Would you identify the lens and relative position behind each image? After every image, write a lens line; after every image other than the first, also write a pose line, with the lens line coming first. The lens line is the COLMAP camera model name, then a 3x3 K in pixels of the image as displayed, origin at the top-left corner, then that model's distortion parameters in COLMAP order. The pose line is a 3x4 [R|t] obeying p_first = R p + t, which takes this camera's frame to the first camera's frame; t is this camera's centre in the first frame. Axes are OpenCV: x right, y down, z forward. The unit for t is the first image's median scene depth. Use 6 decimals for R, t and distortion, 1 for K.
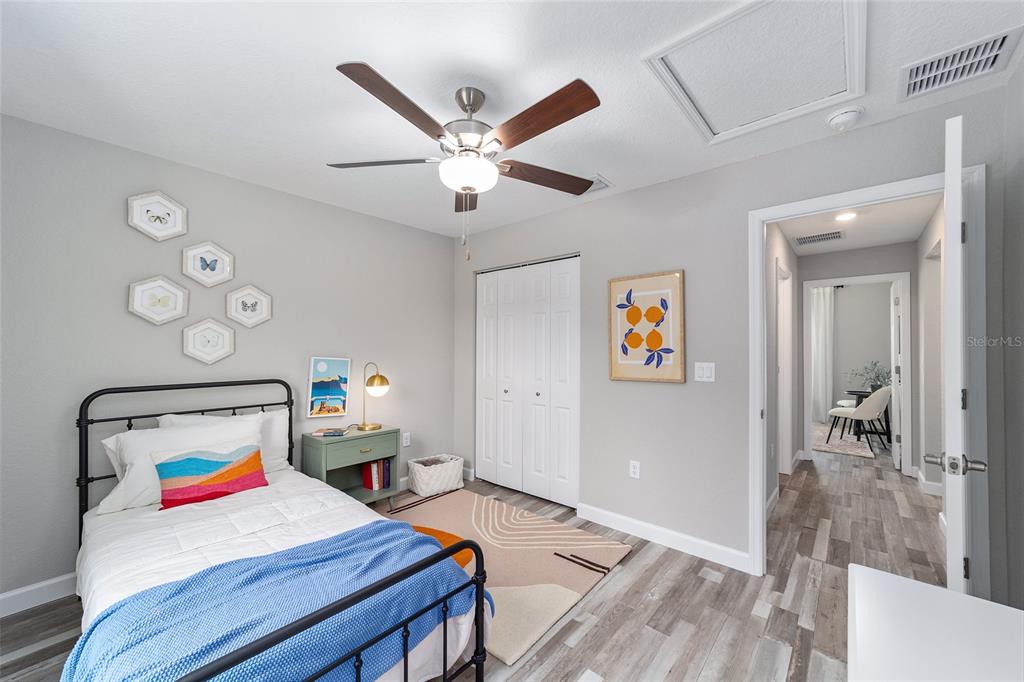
lens RADIAL K [[392.7, 0, 513.8], [0, 392.7, 343.5], [0, 0, 1]] dist [-0.017326, 0.008930]
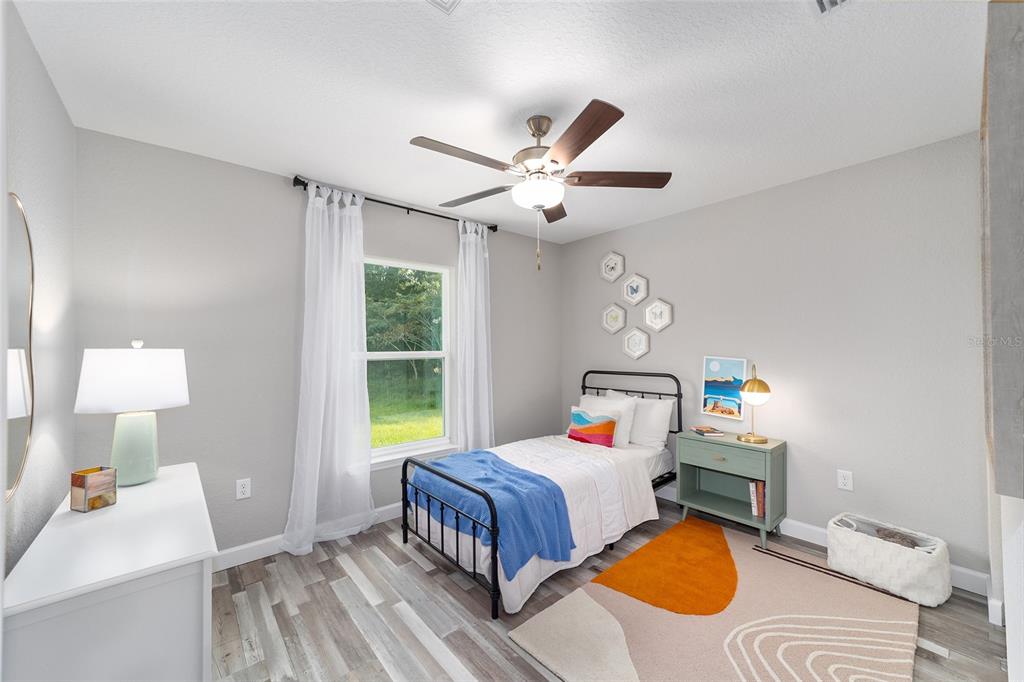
lens RADIAL K [[390.1, 0, 524.4], [0, 390.1, 346.8], [0, 0, 1]] dist [-0.001268, 0.008266]
pose [[-0.116267, -0.010957, -0.993158, 0.622501], [0.012451, 0.999844, -0.012488, 0.017172], [0.993140, -0.013818, -0.116113, 0.686241]]
